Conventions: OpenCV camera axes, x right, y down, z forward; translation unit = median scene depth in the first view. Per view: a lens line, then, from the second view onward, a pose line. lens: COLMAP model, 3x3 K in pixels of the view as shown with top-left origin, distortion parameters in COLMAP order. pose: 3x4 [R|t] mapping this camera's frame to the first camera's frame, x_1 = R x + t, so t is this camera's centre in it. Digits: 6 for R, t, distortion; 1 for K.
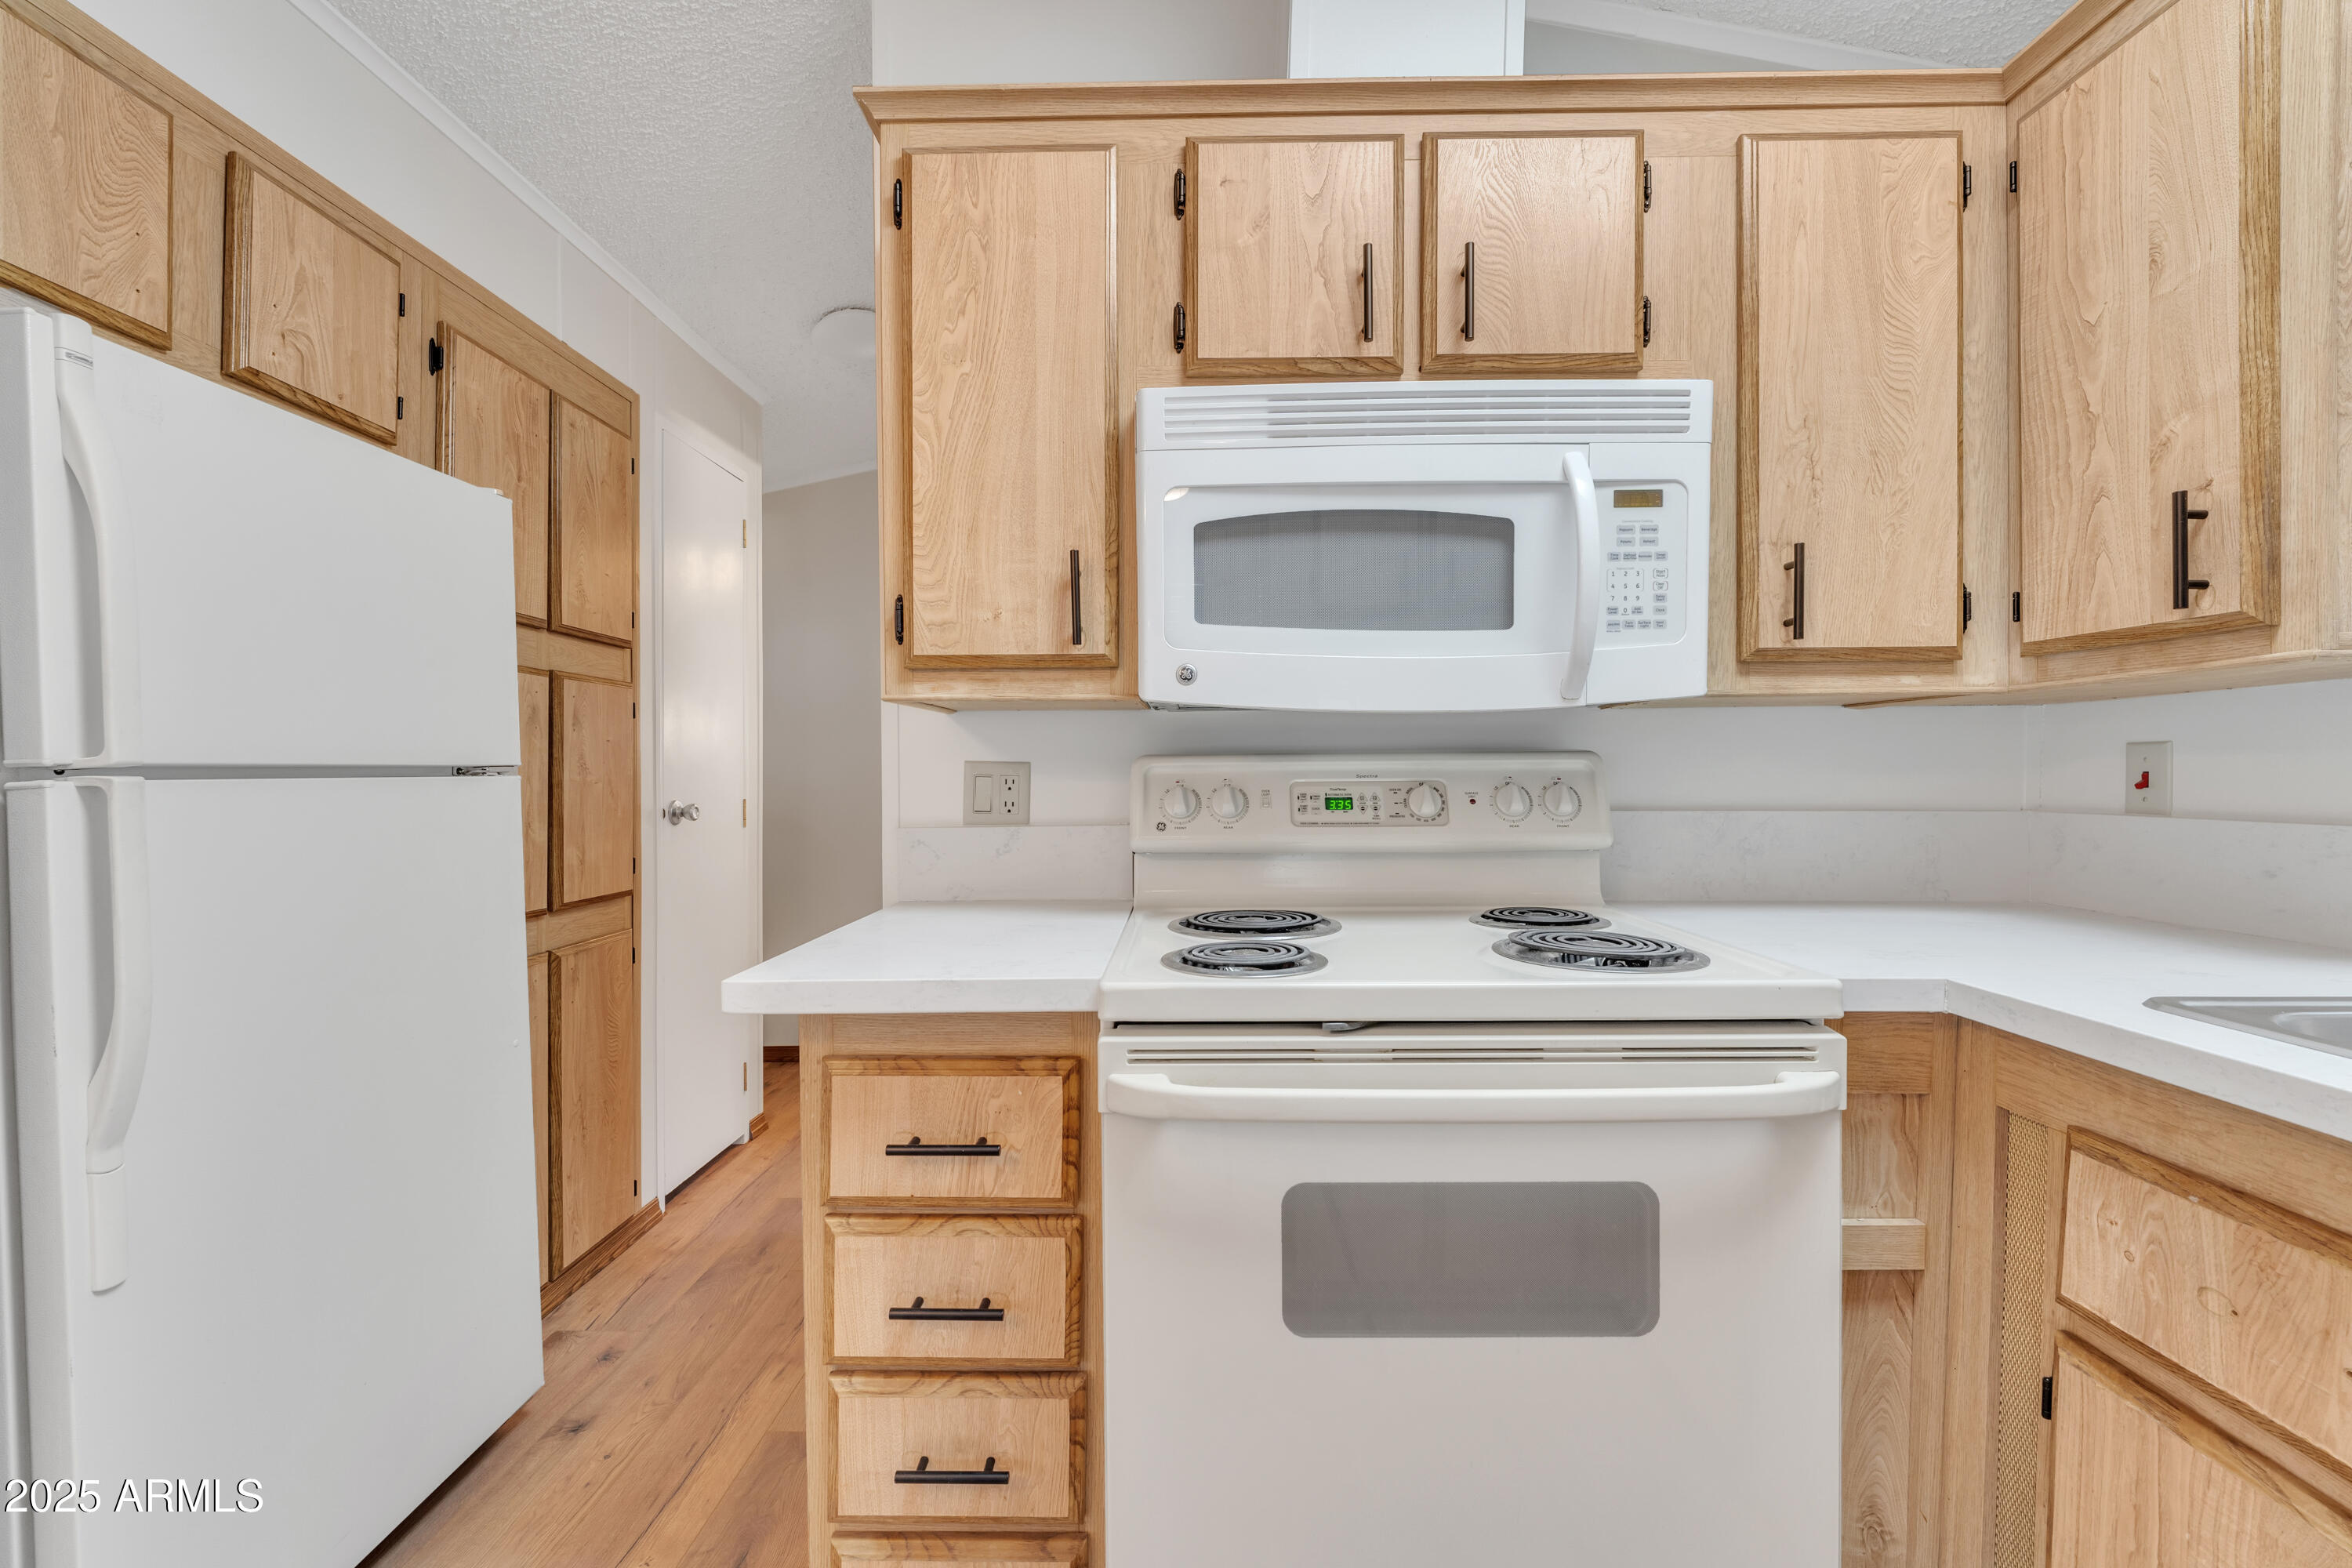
lens RADIAL K [[960.8, 0, 1176.1], [0, 960.8, 777.2], [0, 0, 1]] dist [-0.001785, -0.002097]
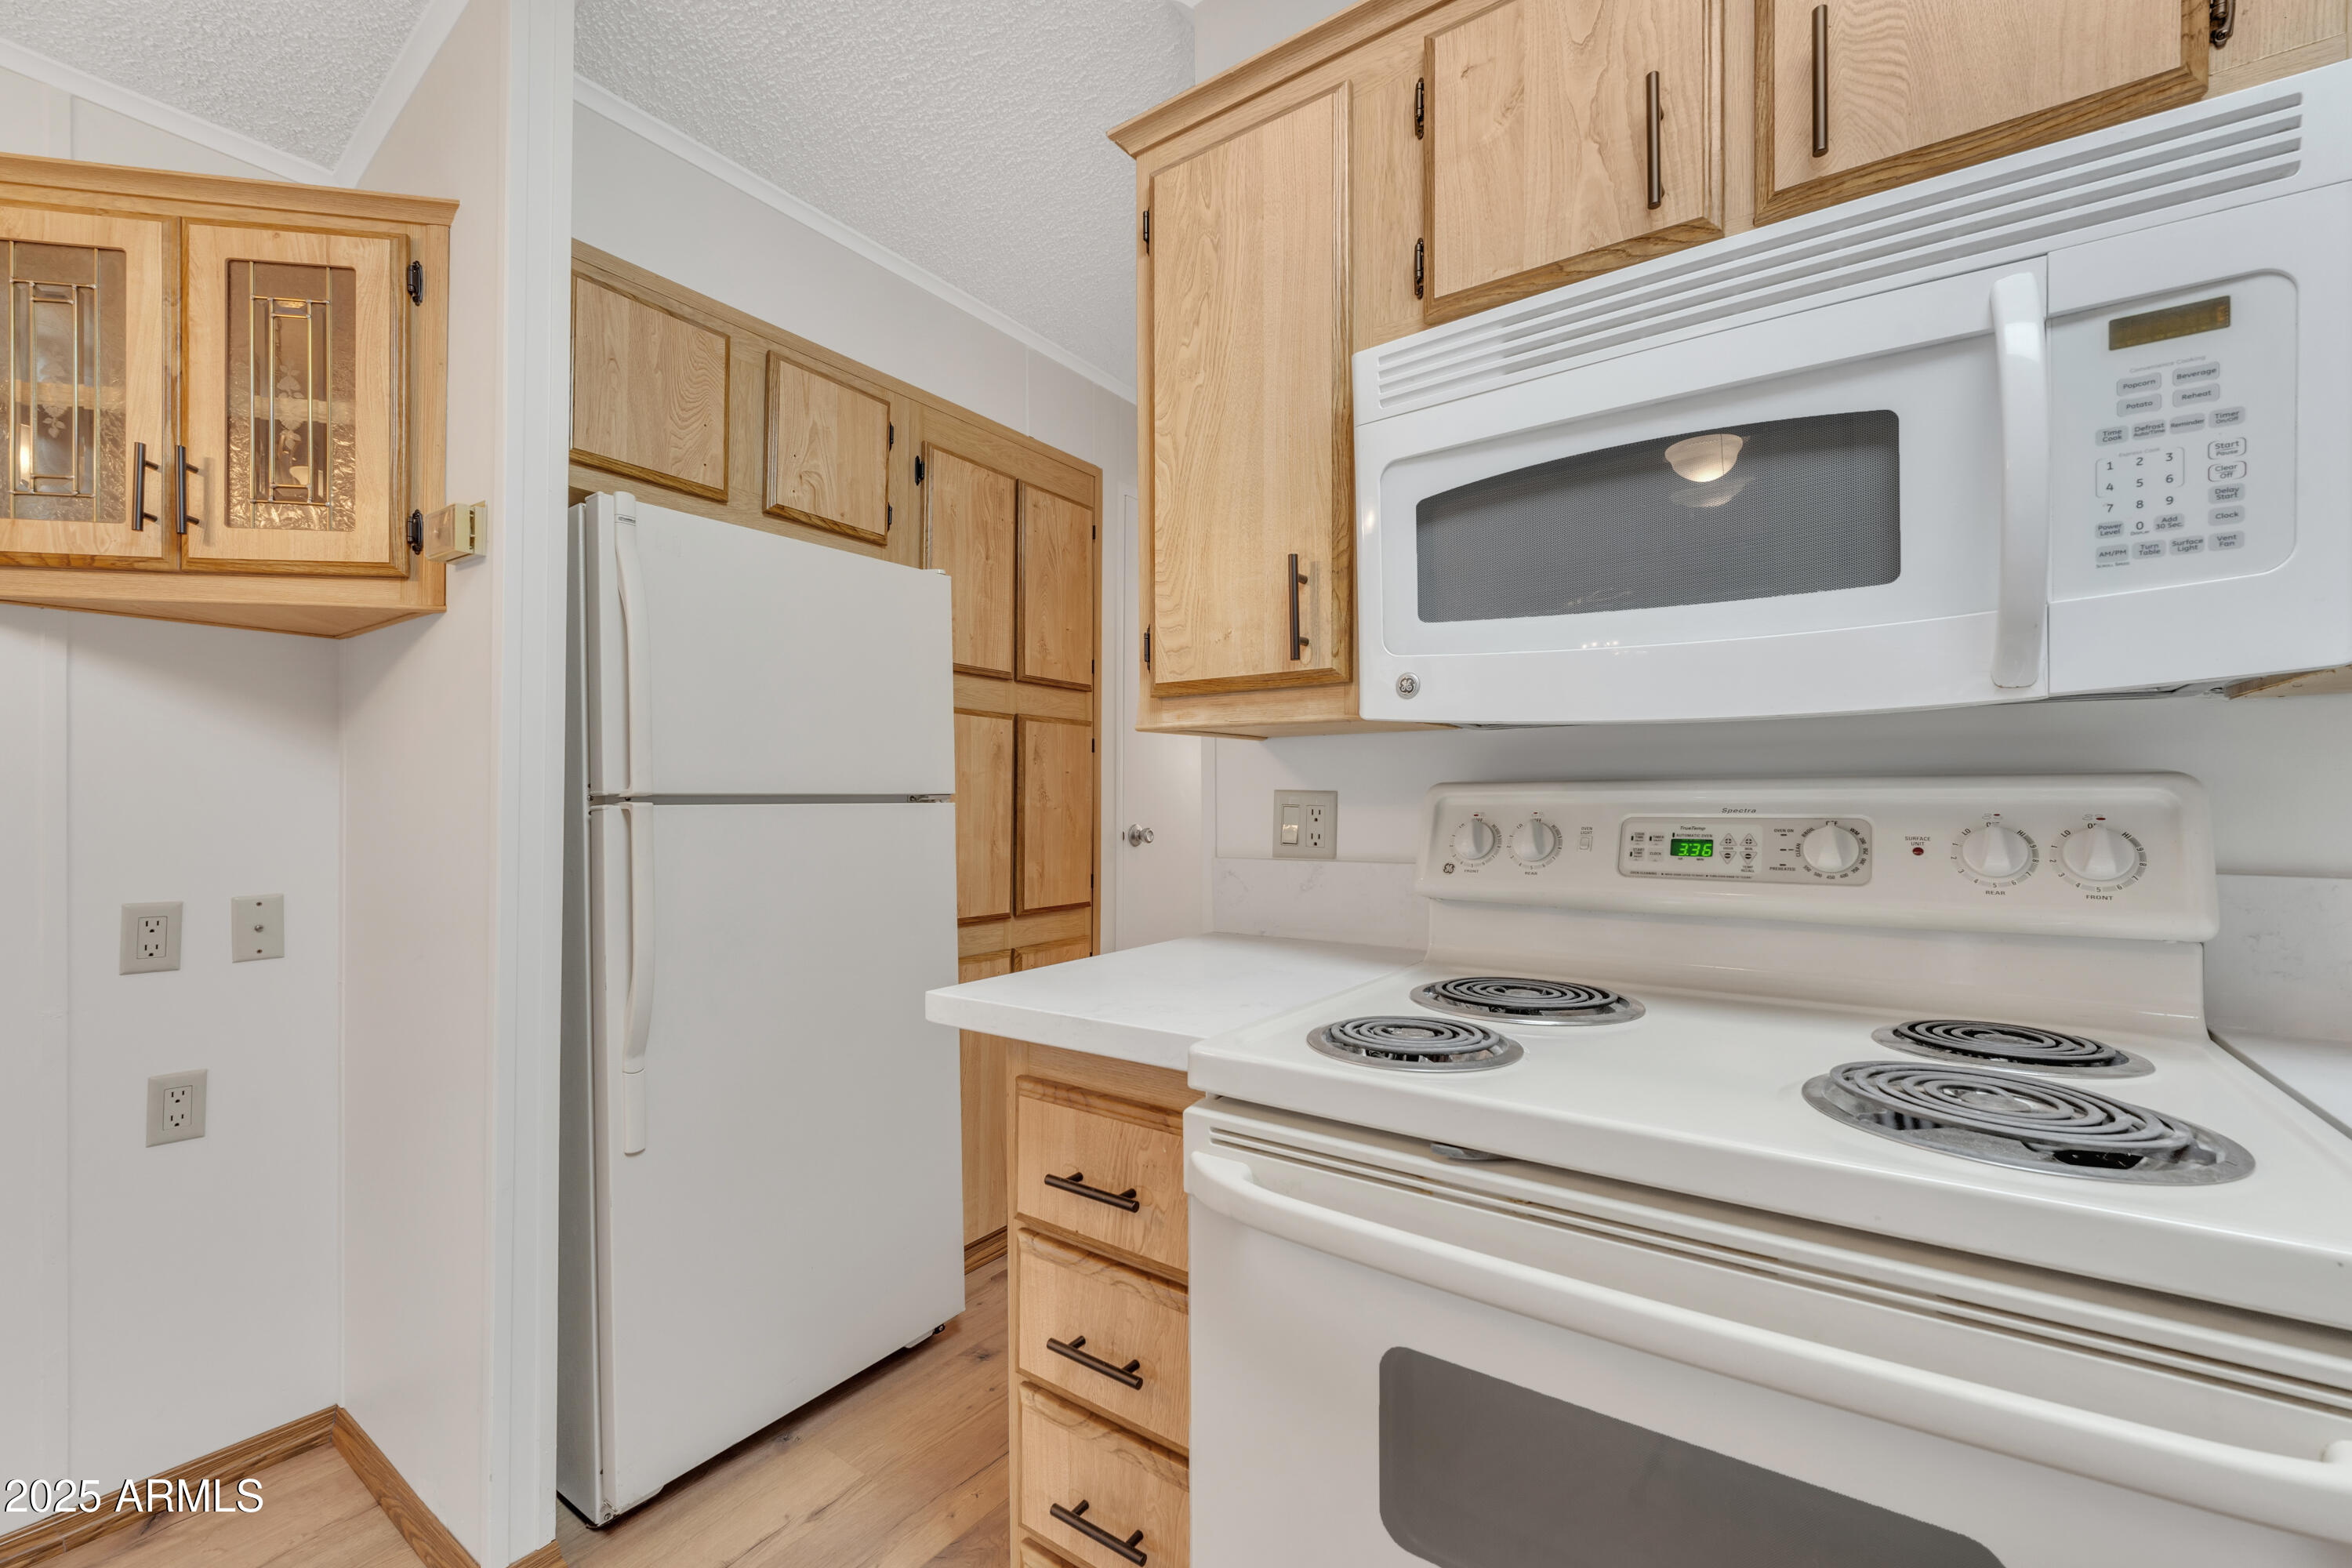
lens RADIAL K [[965.1, 0, 1171.4], [0, 965.1, 800.0], [0, 0, 1]] dist [-0.002569, -0.000680]
pose [[0.822393, 0.004677, -0.568900, 0.306719], [-0.006782, 0.999976, -0.001583, -0.006061], [0.568879, 0.005160, 0.822405, 0.197195]]
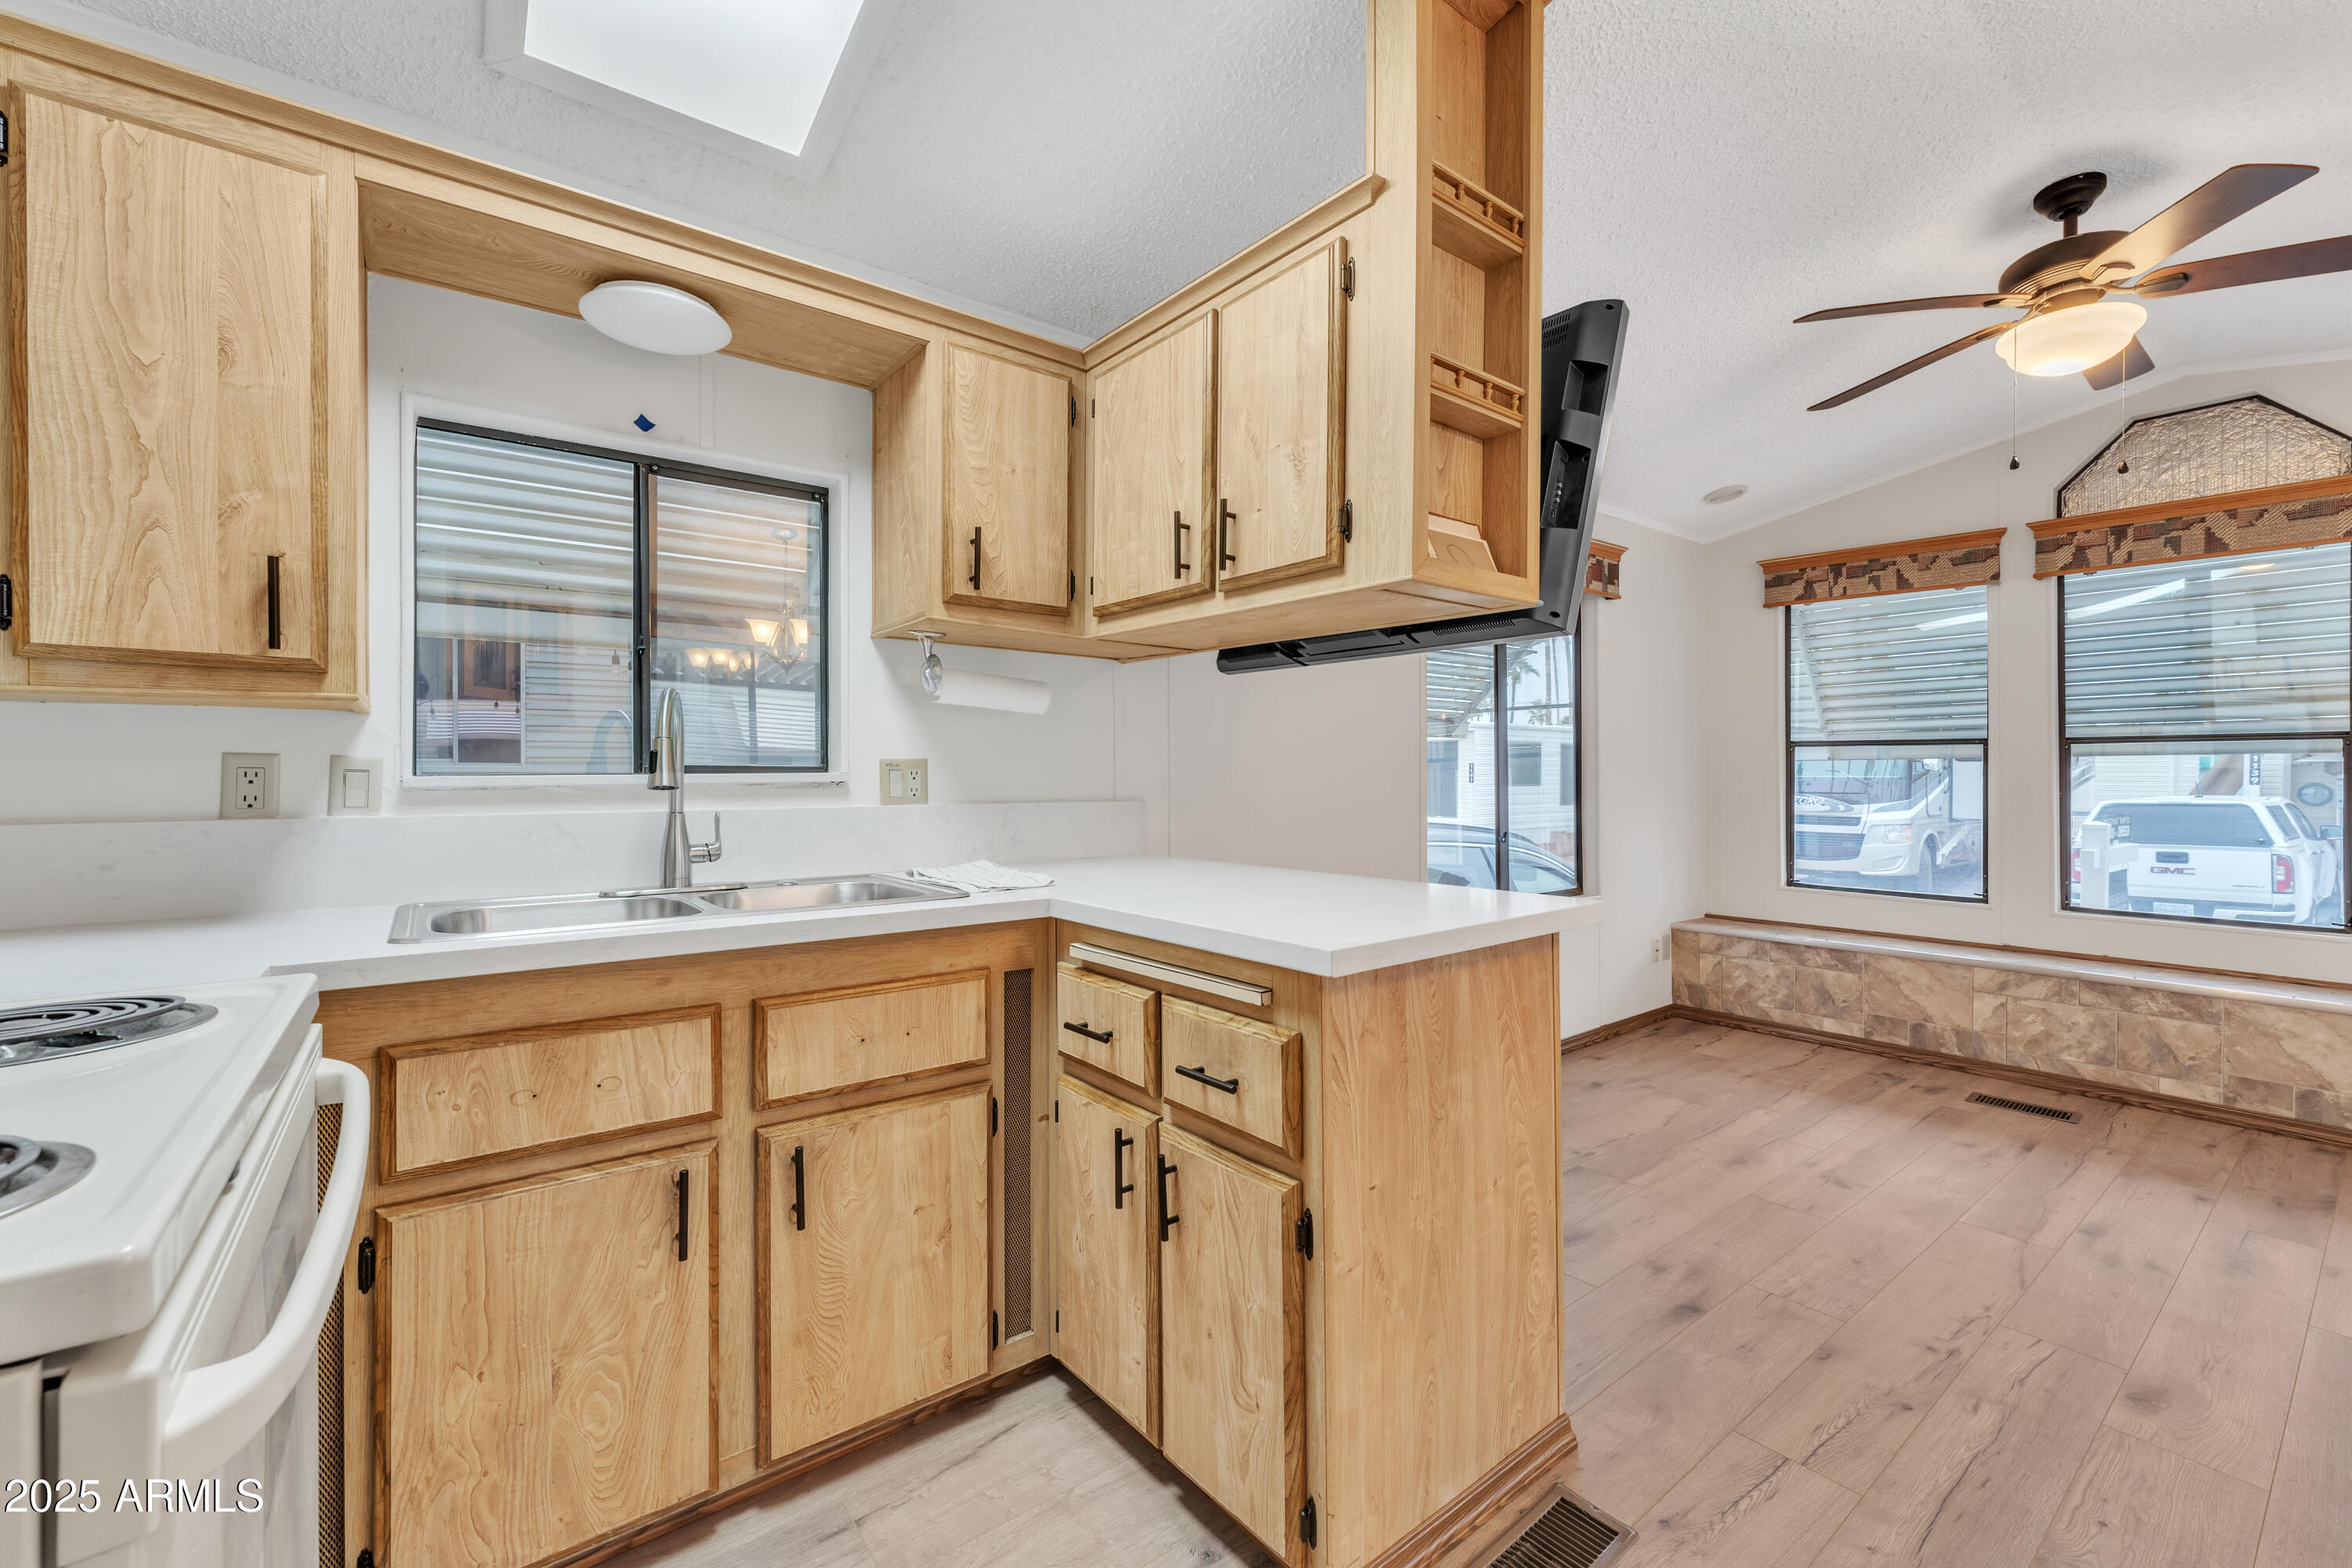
lens RADIAL K [[960.8, 0, 1176.1], [0, 960.8, 777.2], [0, 0, 1]] dist [-0.001785, -0.002097]
pose [[-0.621482, 0.004848, 0.783414, -0.538028], [0.008719, 0.999962, 0.000729, 0.002580], [-0.783380, 0.007284, -0.621500, 0.670487]]
